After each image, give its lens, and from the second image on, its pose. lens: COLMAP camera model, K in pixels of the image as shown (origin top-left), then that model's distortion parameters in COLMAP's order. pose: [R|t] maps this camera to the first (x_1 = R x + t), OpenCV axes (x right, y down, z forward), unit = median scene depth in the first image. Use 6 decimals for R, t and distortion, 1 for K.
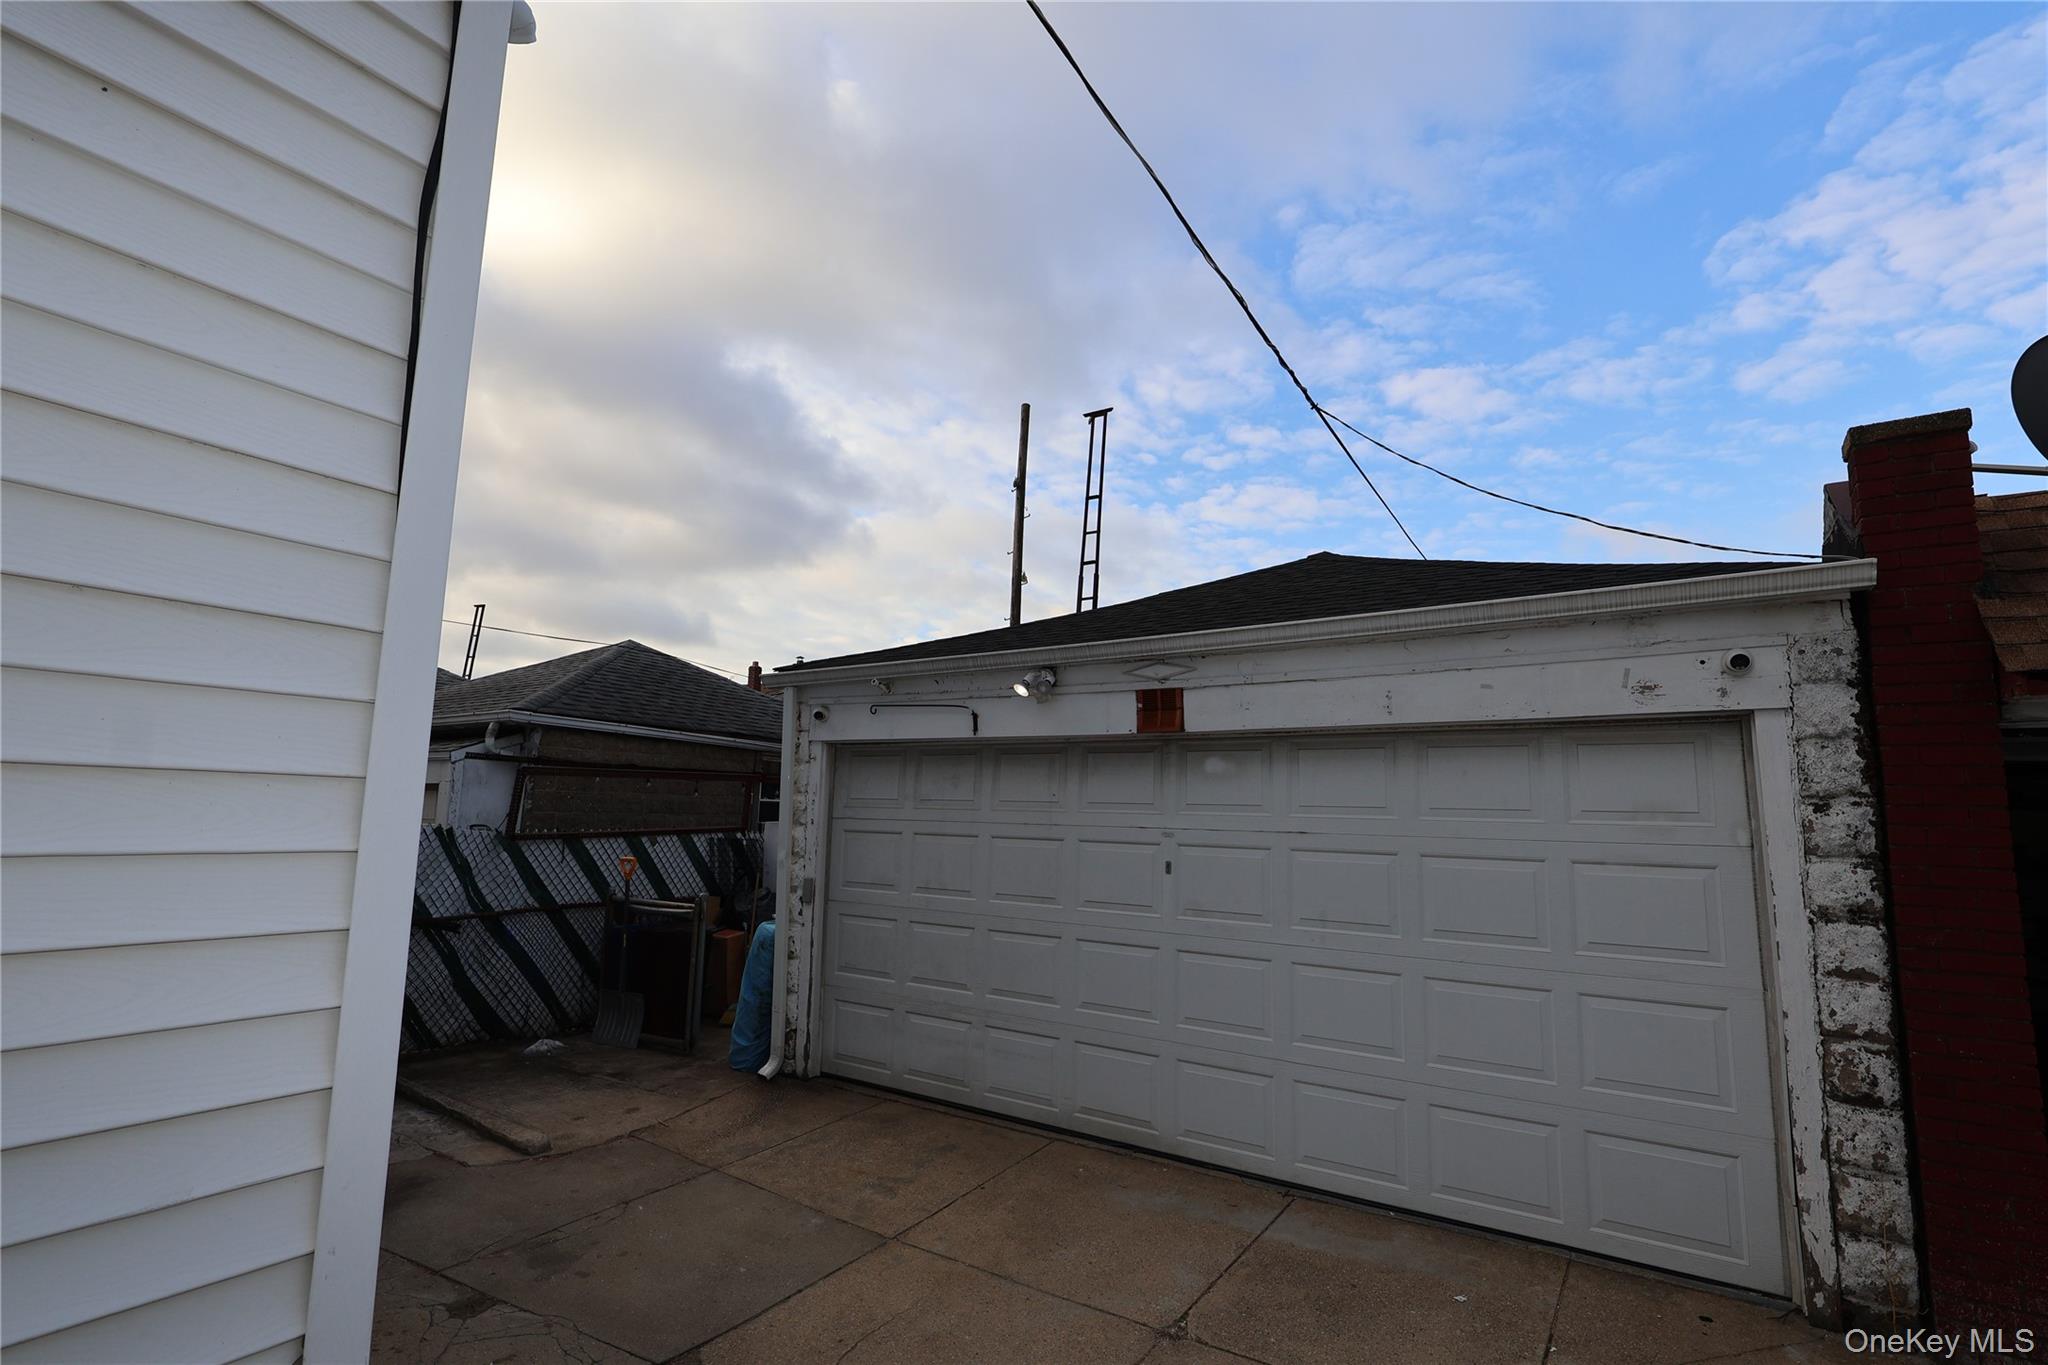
lens RADIAL K [[945.0, 0, 1024.0], [0, 945.0, 682.5], [0, 0, 1]] dist [-0.001163, -0.000180]
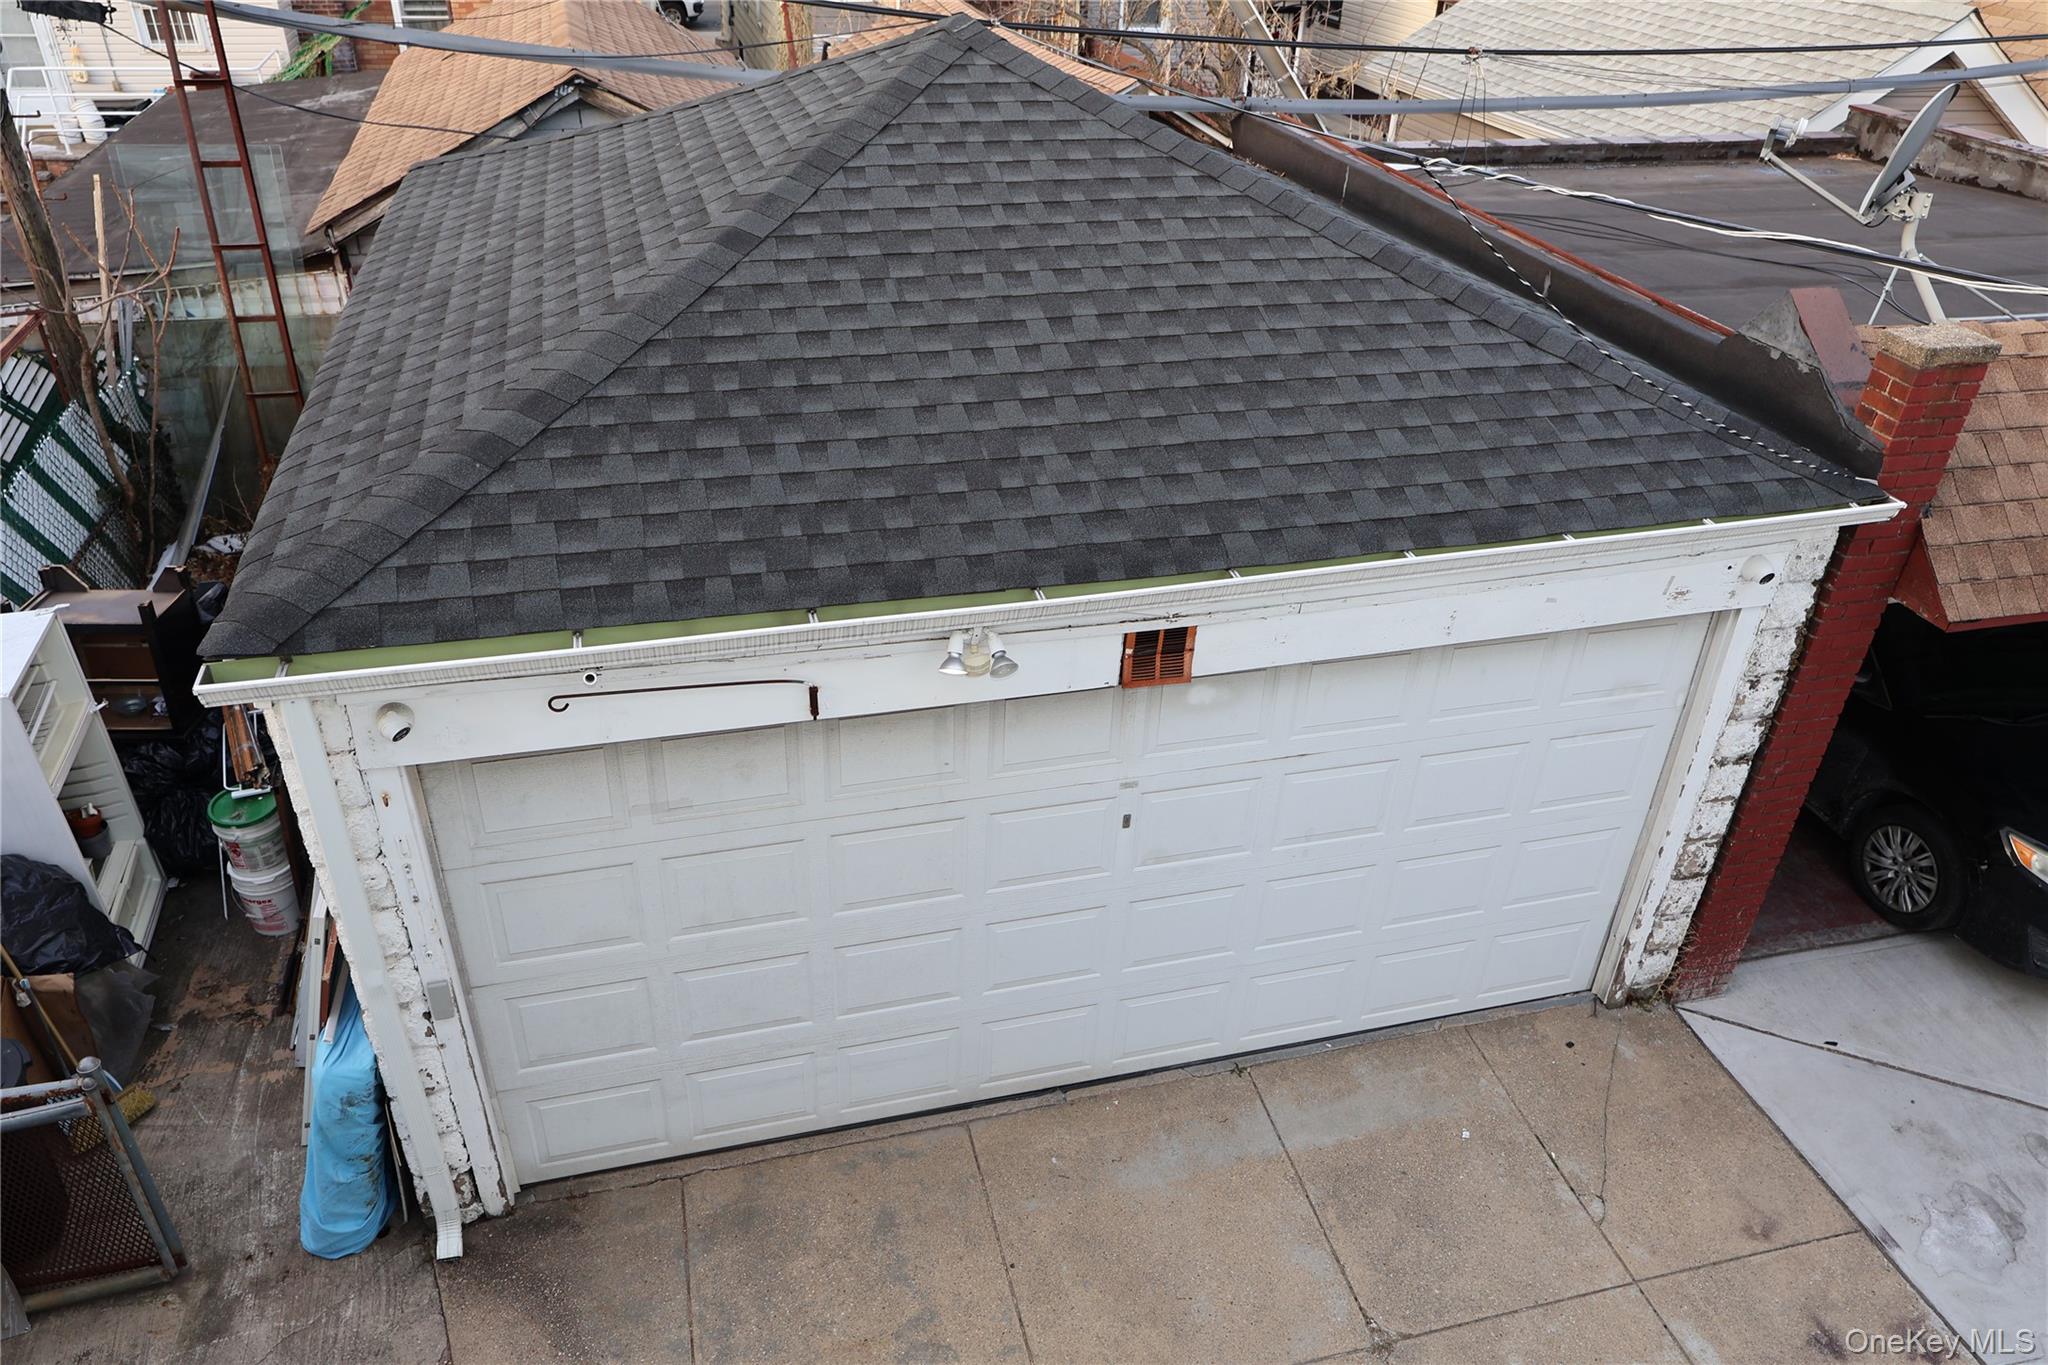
lens RADIAL K [[1408.7, 0, 1024.0], [0, 1408.7, 682.5], [0, 0, 1]] dist [0.007382, 0.003583]
pose [[0.663822, -0.397052, 0.633791, -0.600031], [-0.131505, 0.772267, 0.621539, -0.606525], [-0.736239, -0.495937, 0.460433, 0.665842]]
